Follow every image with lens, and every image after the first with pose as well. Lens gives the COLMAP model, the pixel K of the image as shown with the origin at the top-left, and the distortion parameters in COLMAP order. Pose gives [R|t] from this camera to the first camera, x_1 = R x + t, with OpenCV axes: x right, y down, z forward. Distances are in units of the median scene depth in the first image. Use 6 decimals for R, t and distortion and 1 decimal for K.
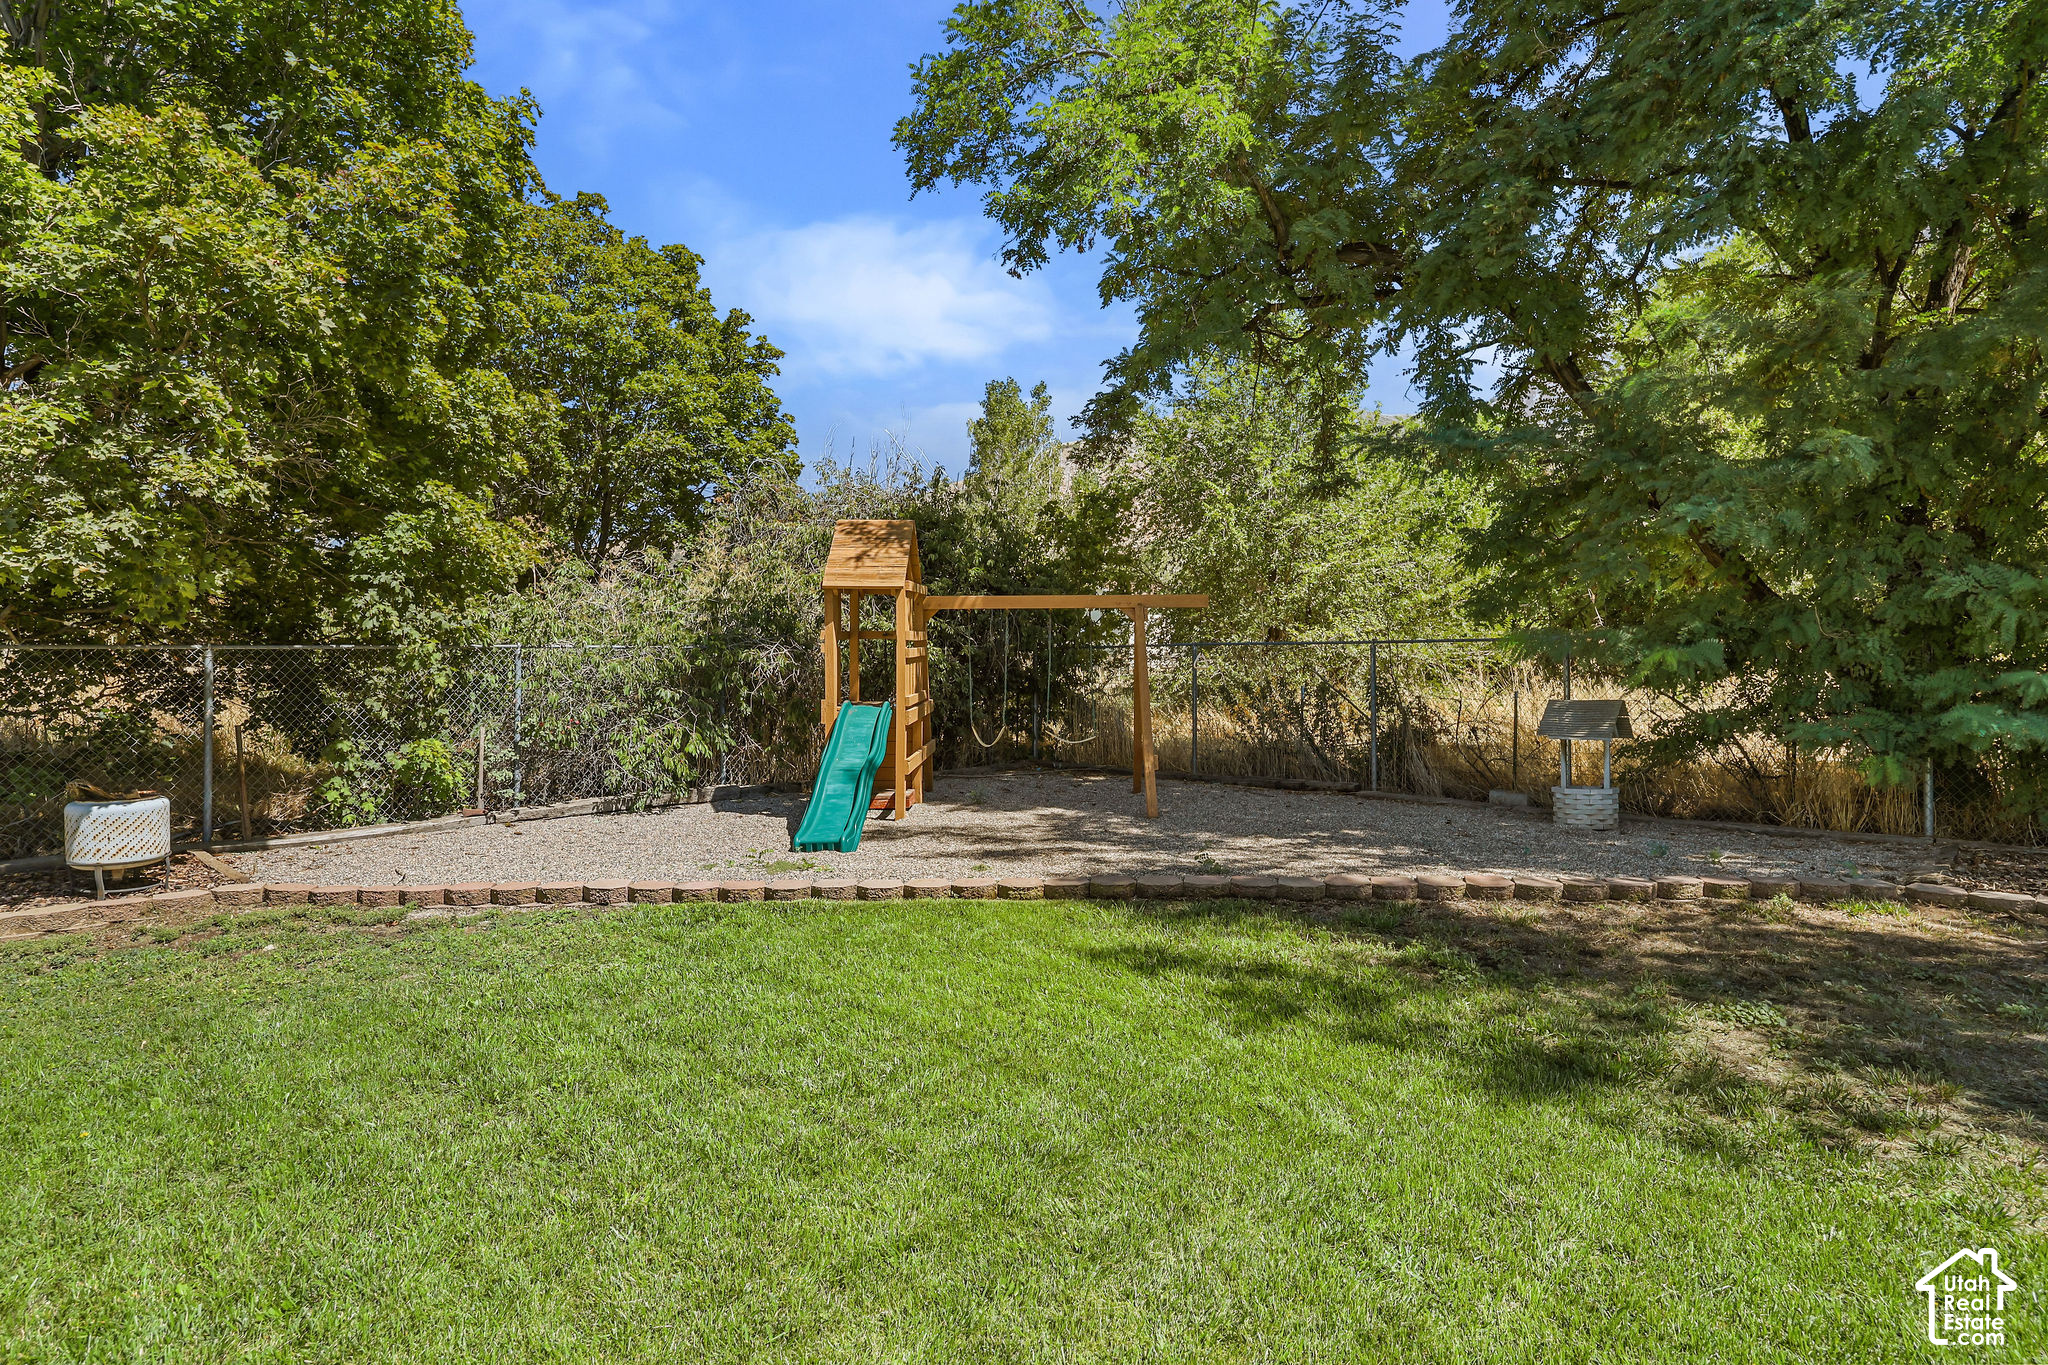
lens RADIAL K [[1154.8, 0, 1024.0], [0, 1154.8, 682.5], [0, 0, 1]] dist [0.029969, -0.000123]
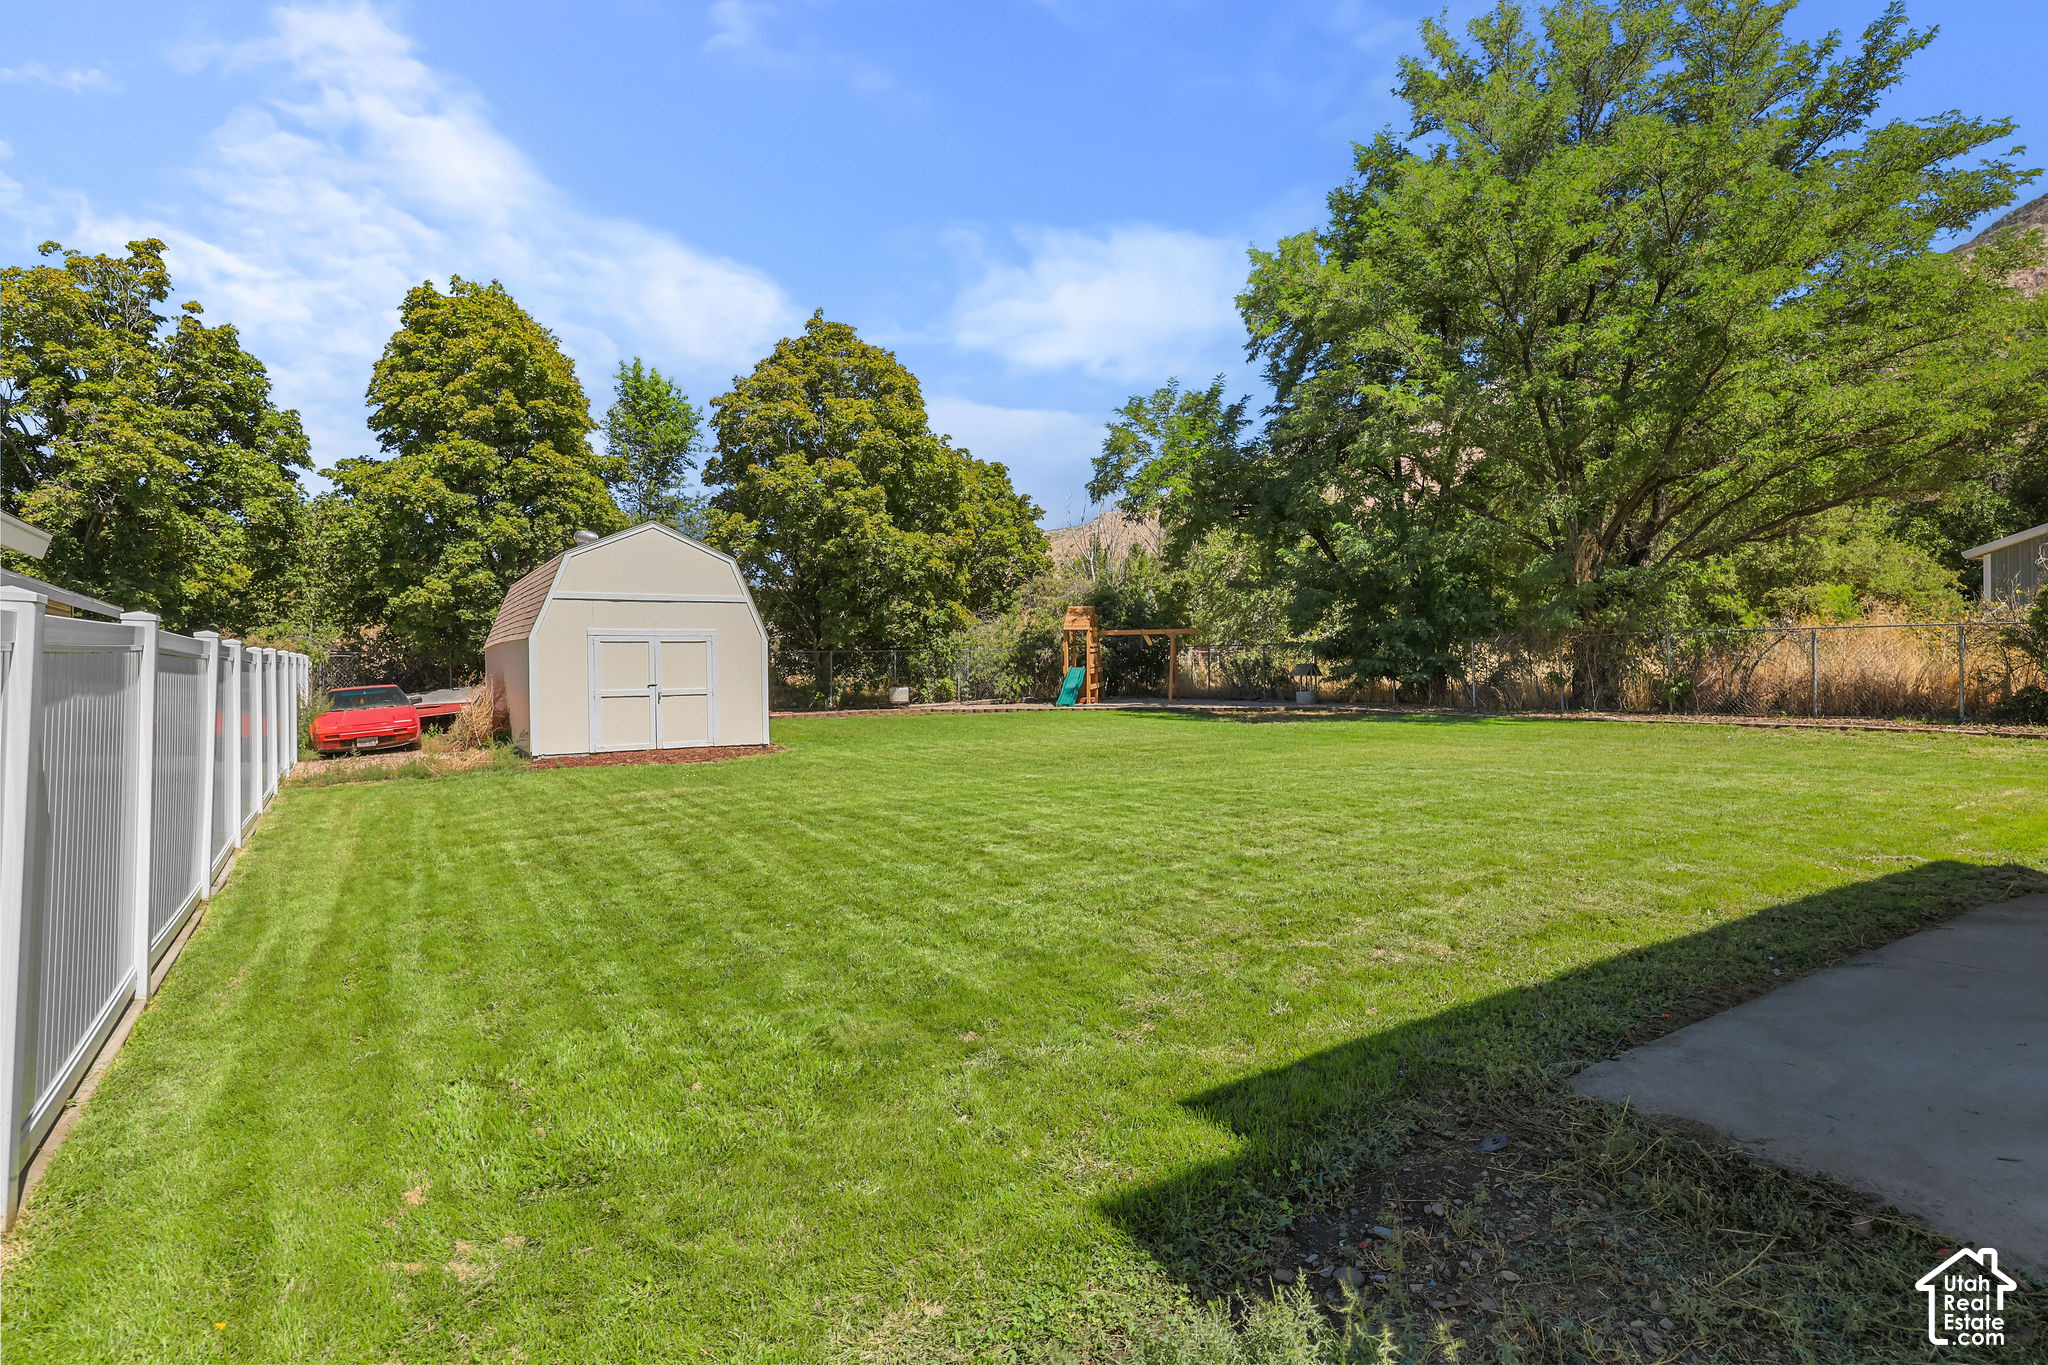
lens RADIAL K [[1047.0, 0, 1024.0], [0, 1047.0, 682.5], [0, 0, 1]] dist [0.000564, 0.000064]
pose [[0.977639, -0.001478, -0.210283, 0.270402], [0.002507, 0.999986, 0.004628, 0.040078], [0.210274, -0.005051, 0.977630, -1.528515]]
